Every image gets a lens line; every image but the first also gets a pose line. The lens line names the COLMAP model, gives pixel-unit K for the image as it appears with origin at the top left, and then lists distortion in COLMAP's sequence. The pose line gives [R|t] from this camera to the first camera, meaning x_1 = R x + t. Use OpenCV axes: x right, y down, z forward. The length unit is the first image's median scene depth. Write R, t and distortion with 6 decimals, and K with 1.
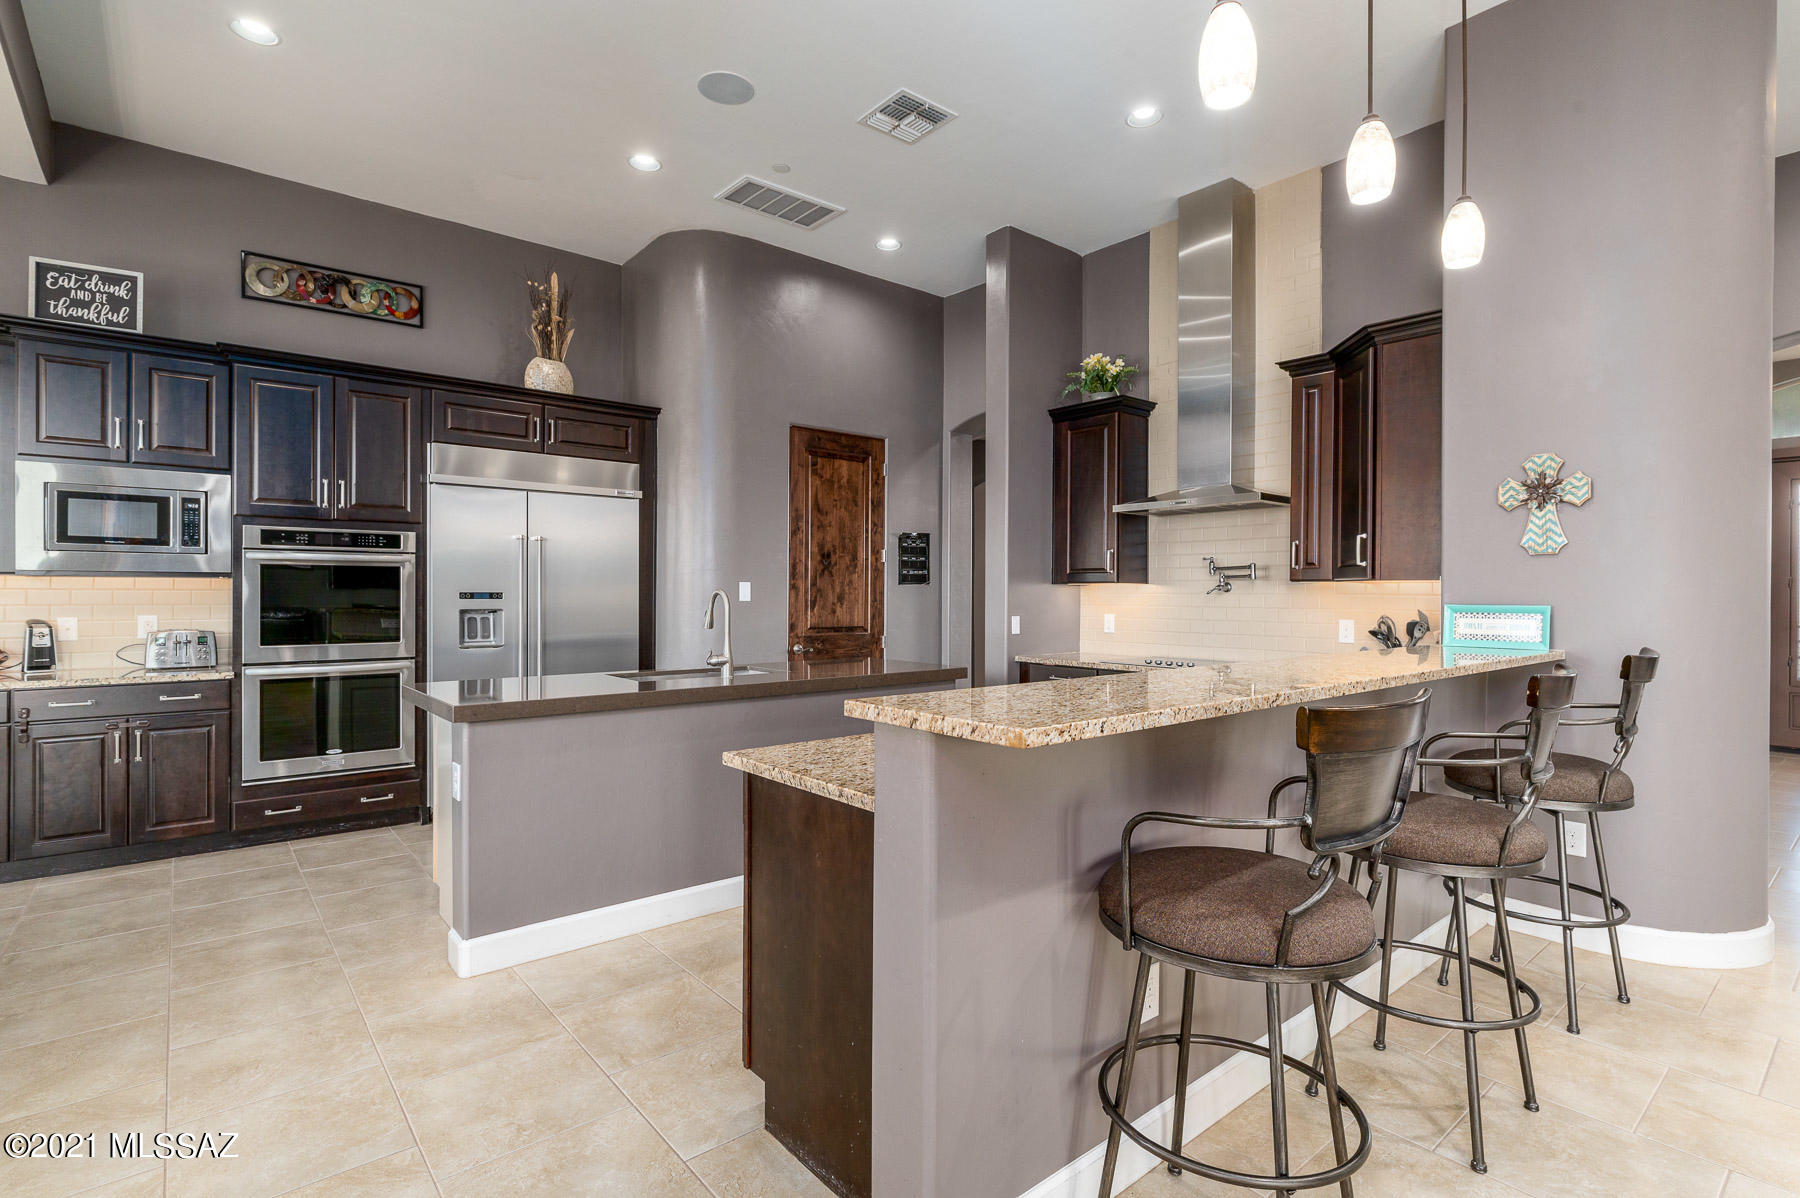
lens RADIAL K [[860.6, 0, 896.3], [0, 860.6, 594.3], [0, 0, 1]] dist [-0.002608, 0.000131]
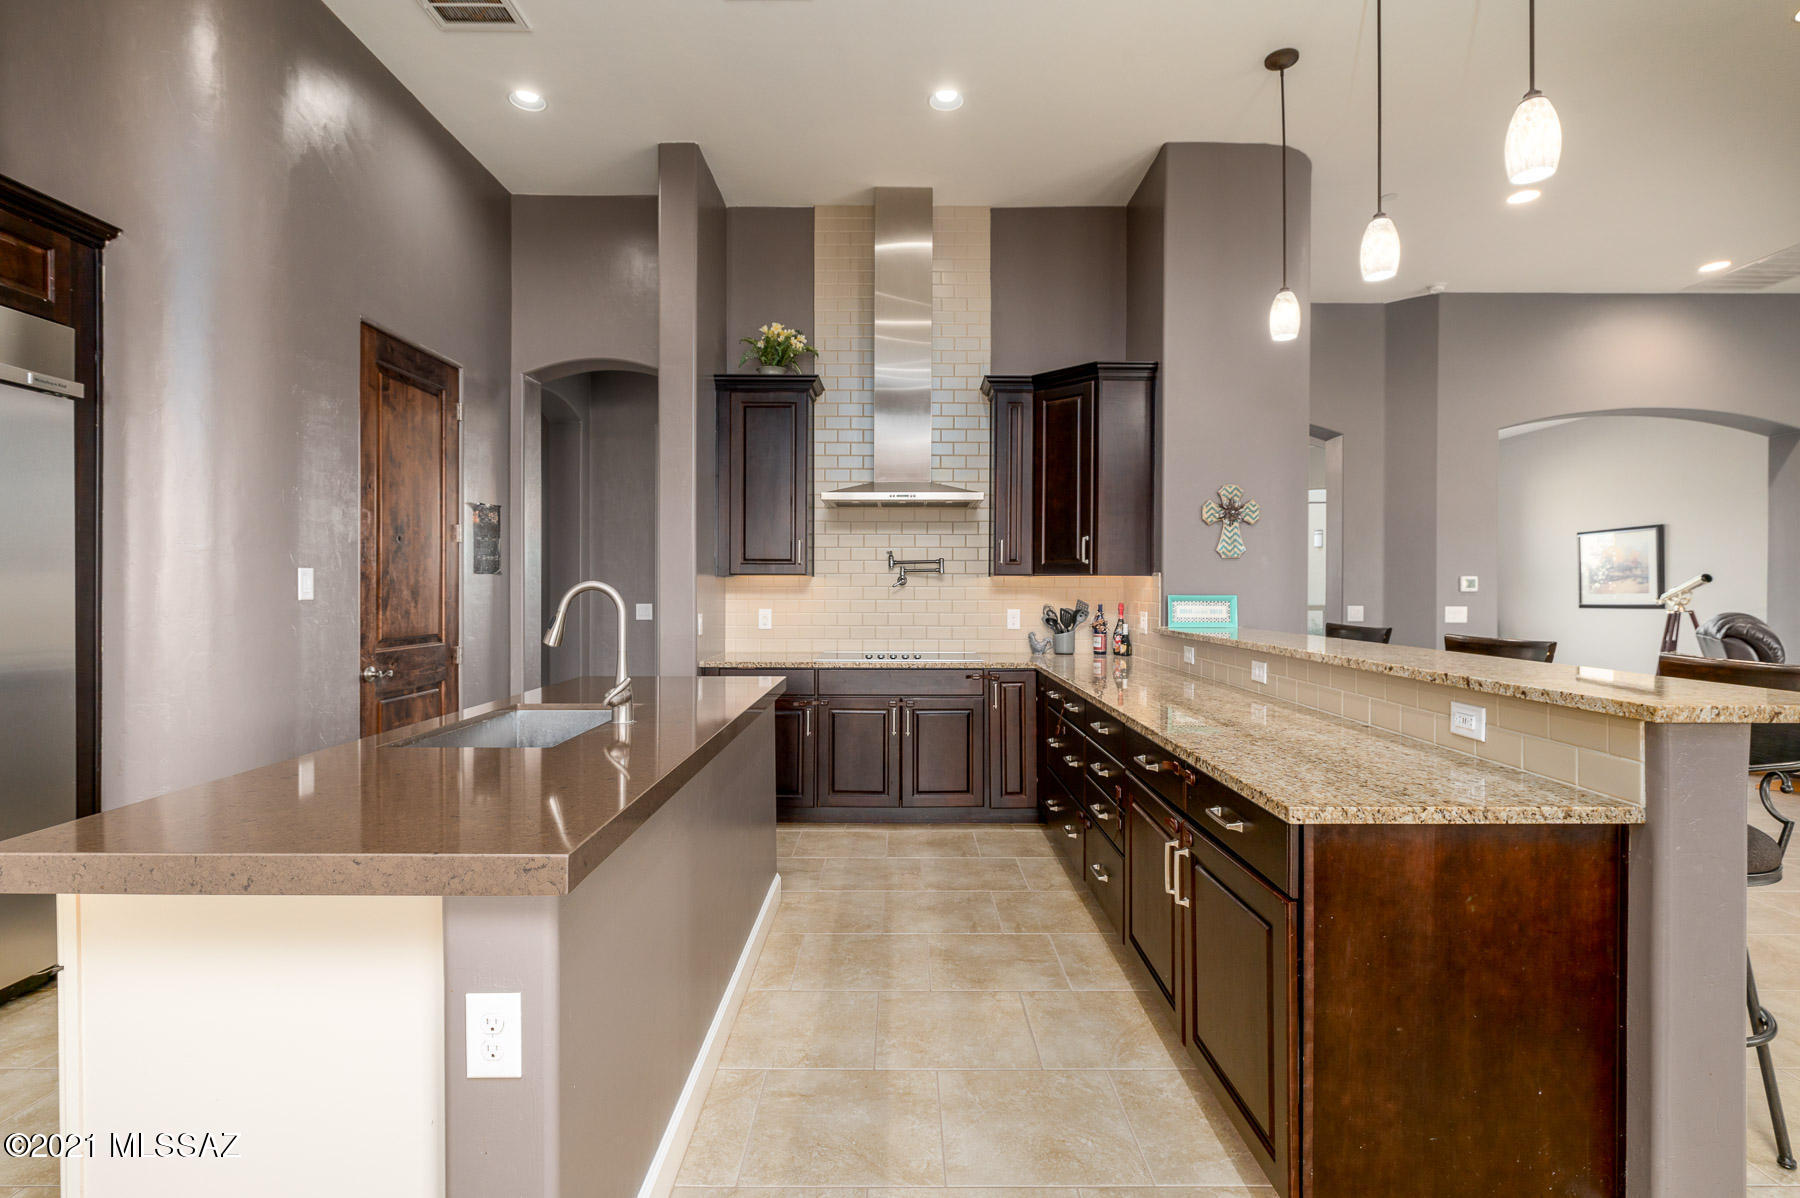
lens RADIAL K [[860.6, 0, 897.8], [0, 860.6, 595.3], [0, 0, 1]] dist [-0.002608, 0.000131]
pose [[0.638227, -0.007521, 0.769812, -0.417609], [0.000870, 0.999959, 0.009049, -0.000111], [-0.769848, -0.005105, 0.638207, 0.343903]]
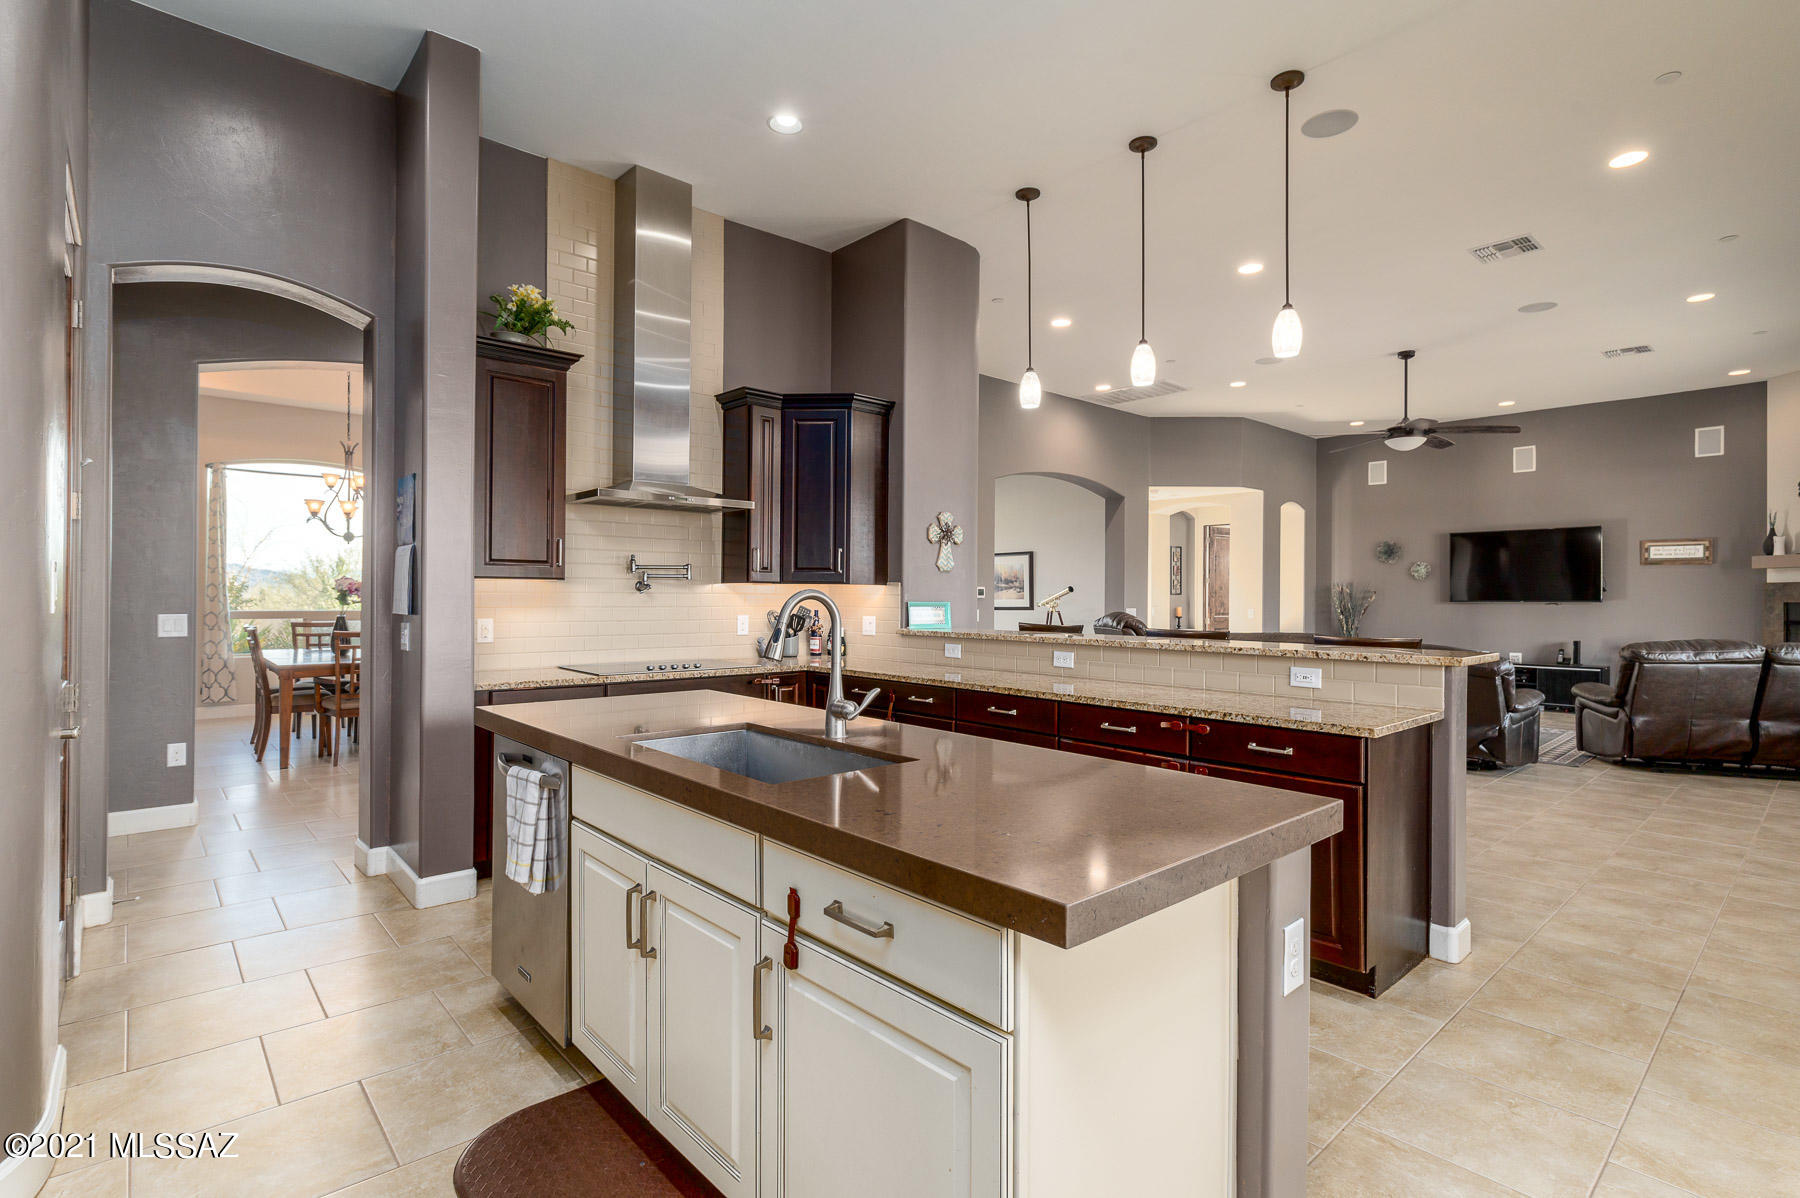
lens RADIAL K [[860.6, 0, 906.2], [0, 860.6, 595.8], [0, 0, 1]] dist [-0.002608, 0.000131]
pose [[-0.036806, -0.003035, 0.999318, -0.603938], [-0.005697, 0.999980, 0.002828, -0.002048], [-0.999306, -0.005589, -0.036823, 0.737098]]
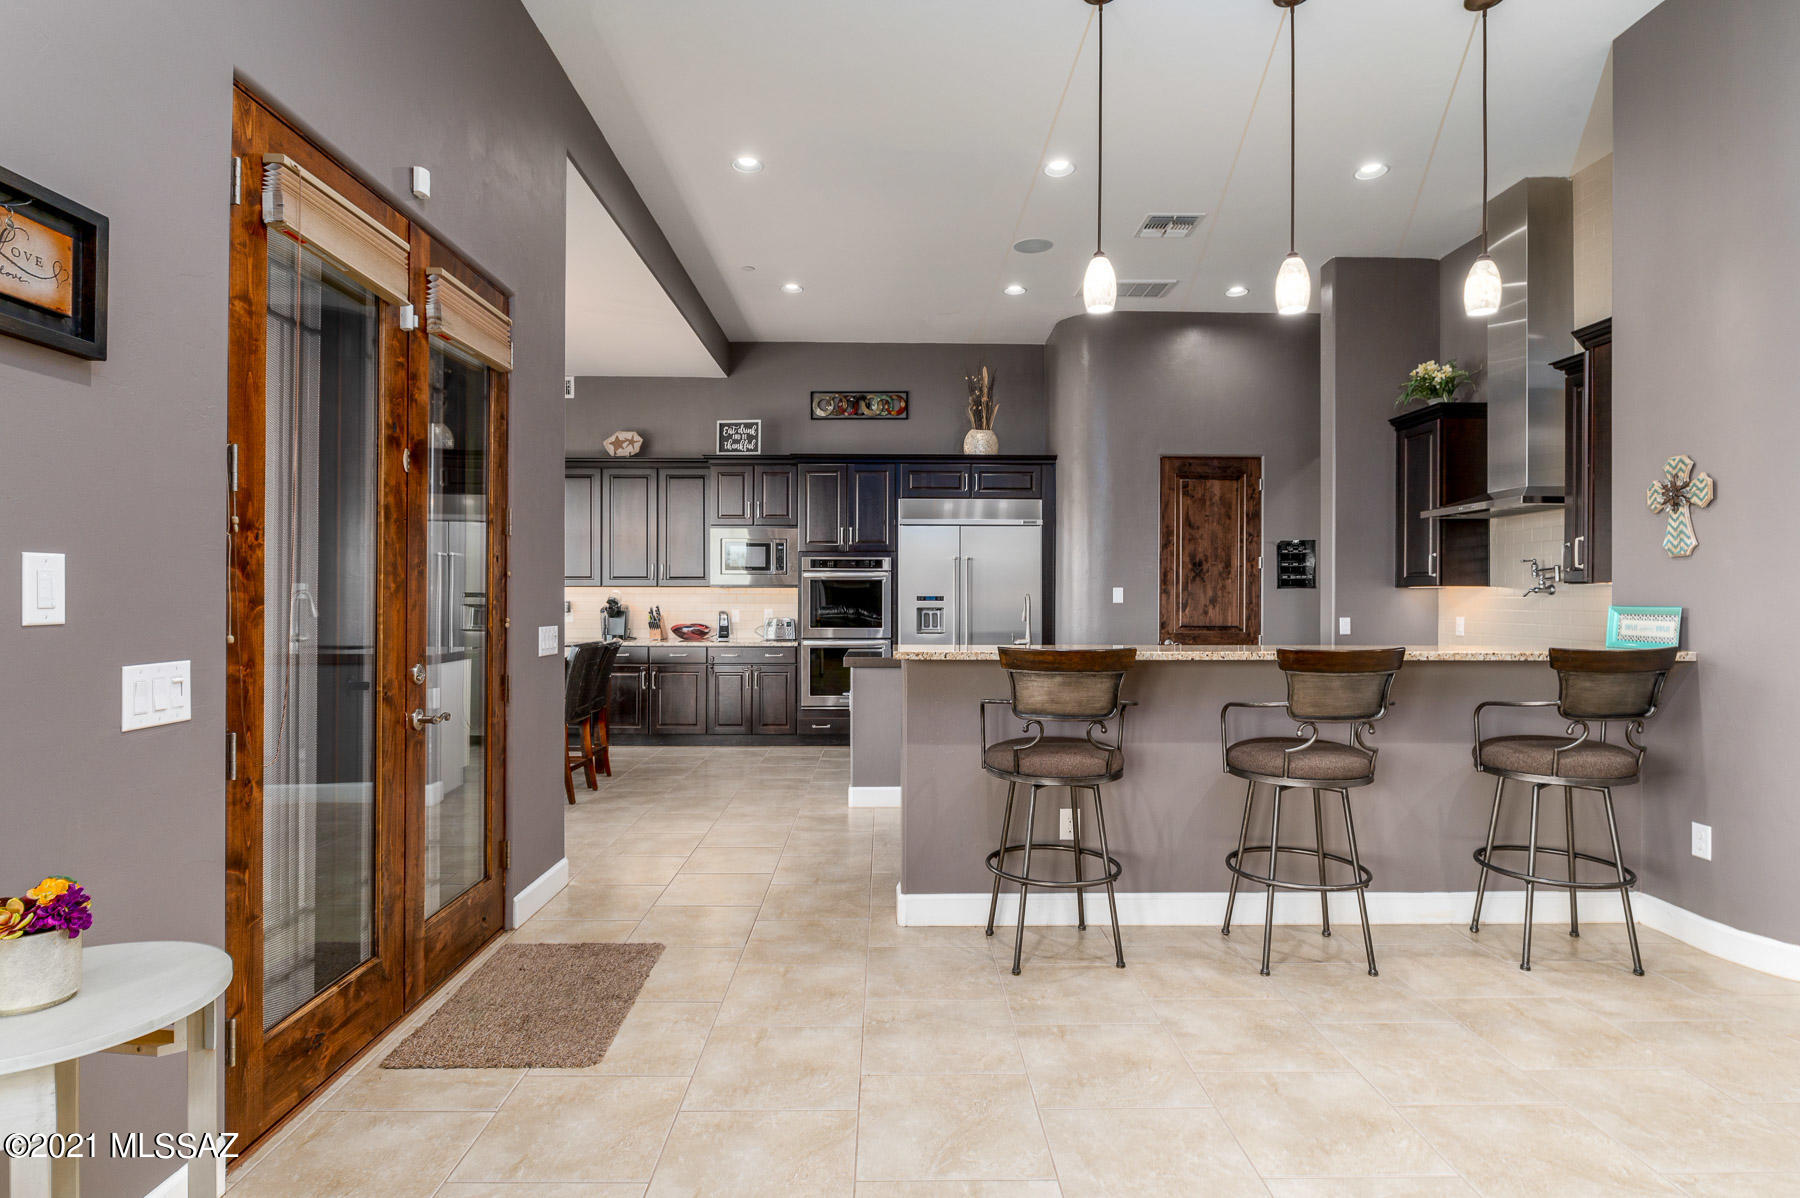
lens RADIAL K [[919.4, 0, 901.8], [0, 919.4, 591.8], [0, 0, 1]] dist [0.003966, -0.000051]
pose [[0.778888, -0.004584, -0.627146, 0.466204], [-0.000075, 0.999973, -0.007402, 0.001867], [0.627163, 0.005813, 0.778866, -0.263212]]
